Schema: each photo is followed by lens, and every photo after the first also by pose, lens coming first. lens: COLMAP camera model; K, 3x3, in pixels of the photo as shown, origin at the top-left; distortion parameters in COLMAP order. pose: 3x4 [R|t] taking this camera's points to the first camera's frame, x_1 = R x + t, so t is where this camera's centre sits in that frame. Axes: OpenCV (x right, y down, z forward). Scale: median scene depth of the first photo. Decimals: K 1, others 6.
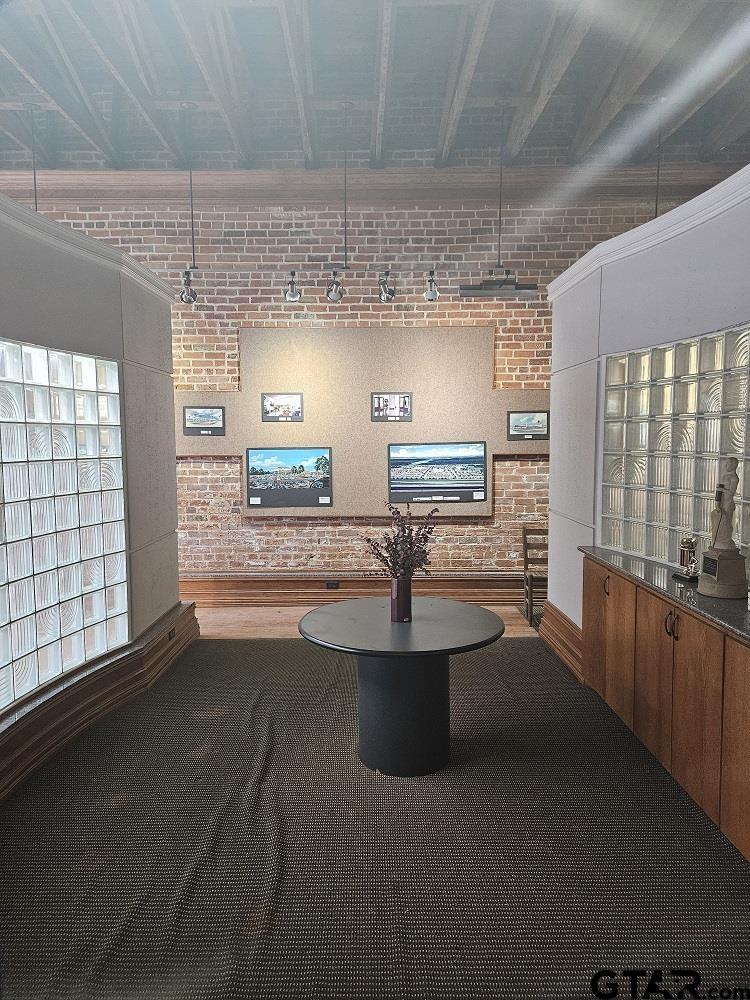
lens RADIAL K [[673.8, 0, 373.3], [0, 673.8, 497.5], [0, 0, 1]] dist [0.069596, -0.055278]
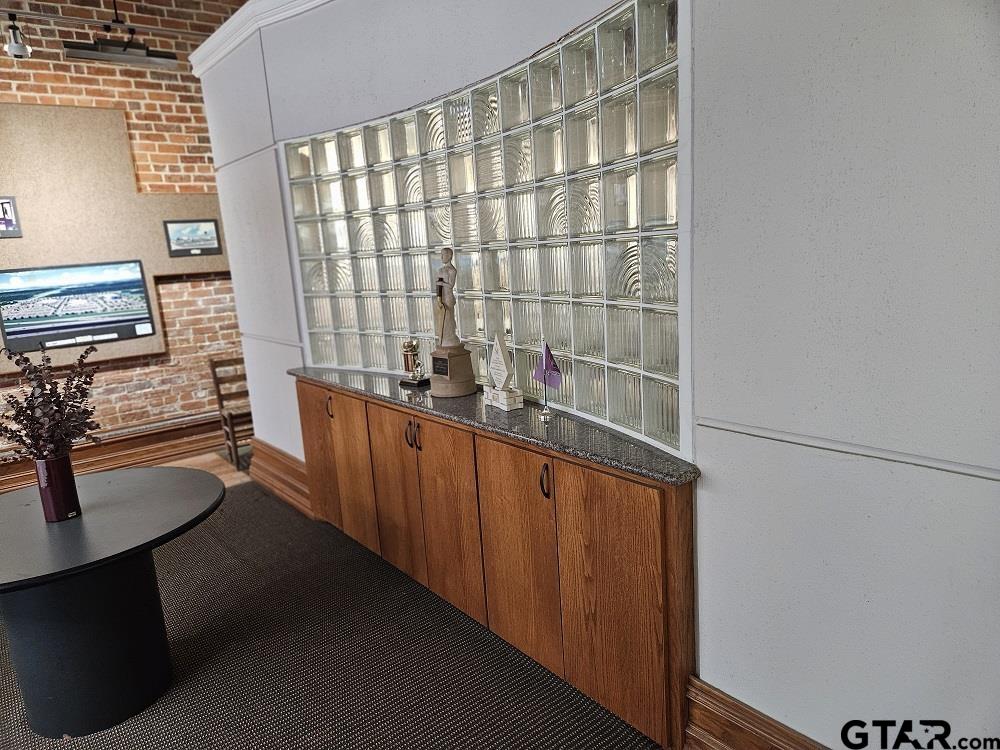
lens RADIAL K [[673.8, 0, 498.1], [0, 673.8, 380.9], [0, 0, 1]] dist [0.069596, -0.055278]
pose [[0.791586, -0.169657, 0.587033, 0.003556], [0.118738, 0.985079, 0.124582, 0.009874], [-0.599410, -0.028914, 0.799920, 0.148046]]
